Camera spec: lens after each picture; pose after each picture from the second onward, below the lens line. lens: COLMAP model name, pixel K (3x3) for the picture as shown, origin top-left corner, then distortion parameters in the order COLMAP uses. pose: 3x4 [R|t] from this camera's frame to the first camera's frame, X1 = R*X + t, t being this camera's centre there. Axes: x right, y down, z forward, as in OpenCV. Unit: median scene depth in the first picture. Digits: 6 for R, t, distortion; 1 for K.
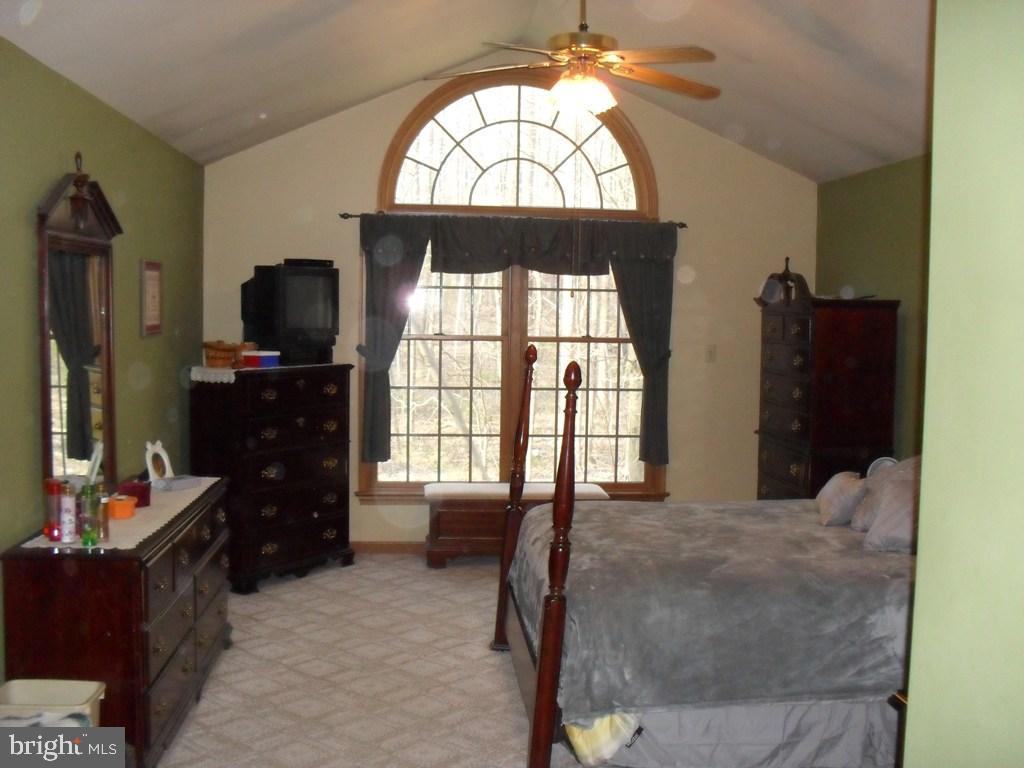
lens RADIAL K [[1075.3, 0, 512.0], [0, 1075.3, 384.0], [0, 0, 1]] dist [-0.209511, 0.286073]
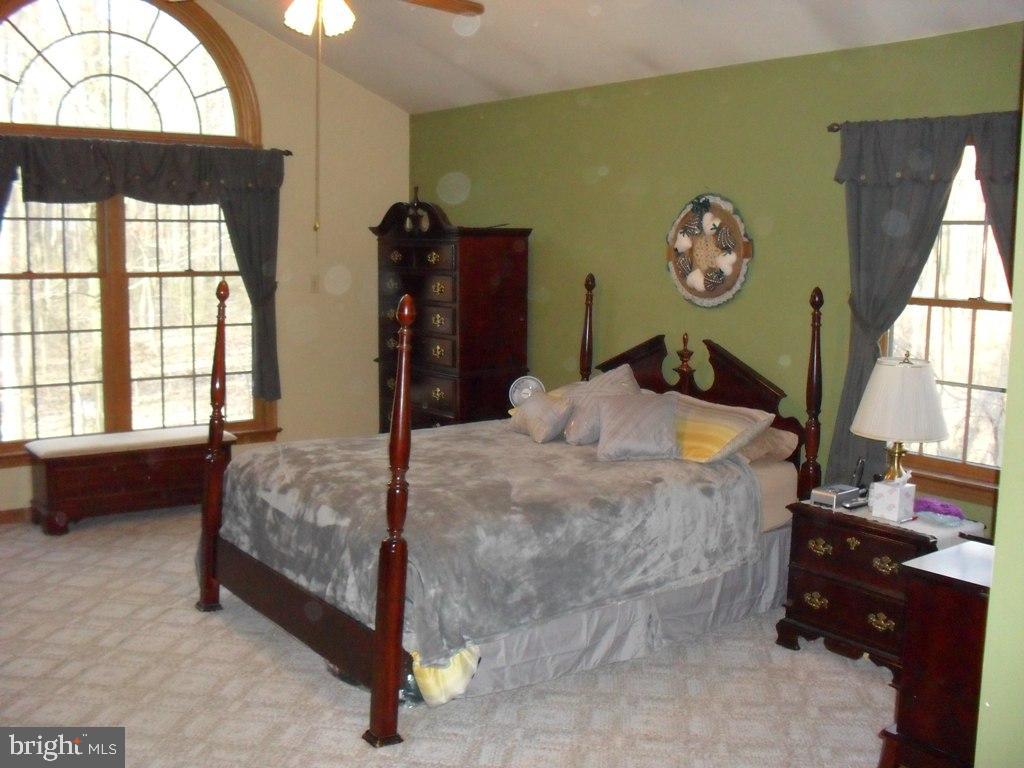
lens RADIAL K [[1075.3, 0, 512.0], [0, 1075.3, 384.0], [0, 0, 1]] dist [-0.209511, 0.286073]
pose [[0.855945, -0.072836, 0.511911, -0.240193], [0.038435, 0.996252, 0.077484, -0.008324], [-0.515636, -0.046647, 0.855537, 0.084401]]
